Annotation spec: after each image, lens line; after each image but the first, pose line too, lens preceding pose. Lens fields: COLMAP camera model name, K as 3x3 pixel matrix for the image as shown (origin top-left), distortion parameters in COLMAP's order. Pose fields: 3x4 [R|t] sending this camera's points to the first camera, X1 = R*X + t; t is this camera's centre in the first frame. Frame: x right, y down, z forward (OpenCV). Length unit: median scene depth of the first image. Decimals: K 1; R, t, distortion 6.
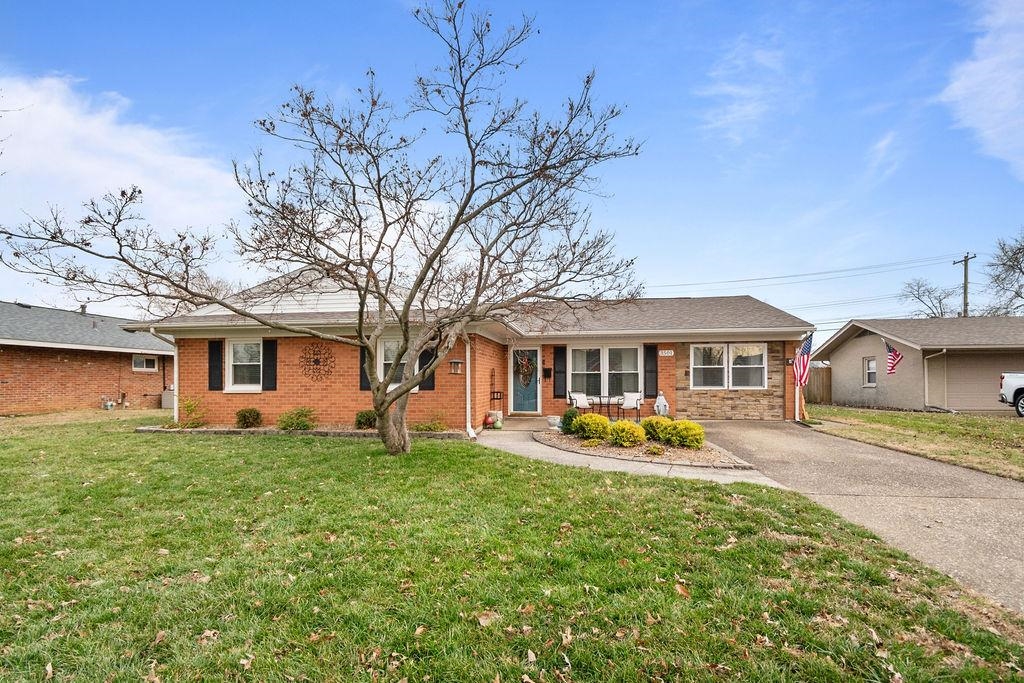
lens RADIAL K [[487.9, 0, 510.0], [0, 487.9, 386.0], [0, 0, 1]] dist [0.002333, -0.000163]
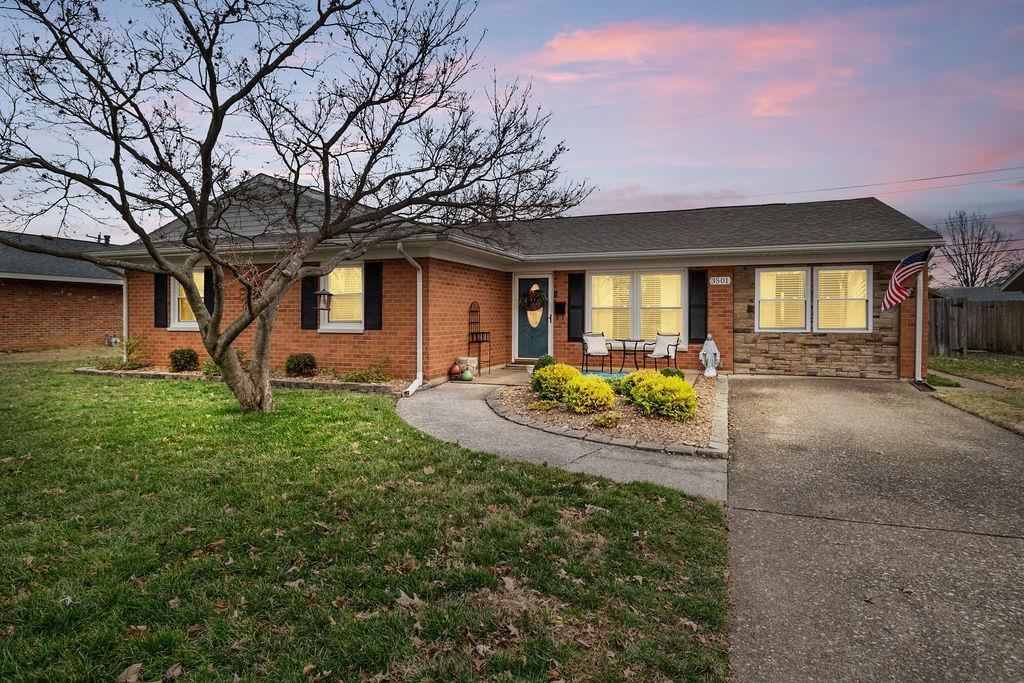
lens RADIAL K [[579.4, 0, 512.3], [0, 579.4, 332.6], [0, 0, 1]] dist [-0.003527, -0.000665]
pose [[0.977720, 0.010910, -0.209632, 0.206051], [-0.007536, 0.999829, 0.016885, -0.003580], [0.209780, -0.014929, 0.977635, 0.105243]]
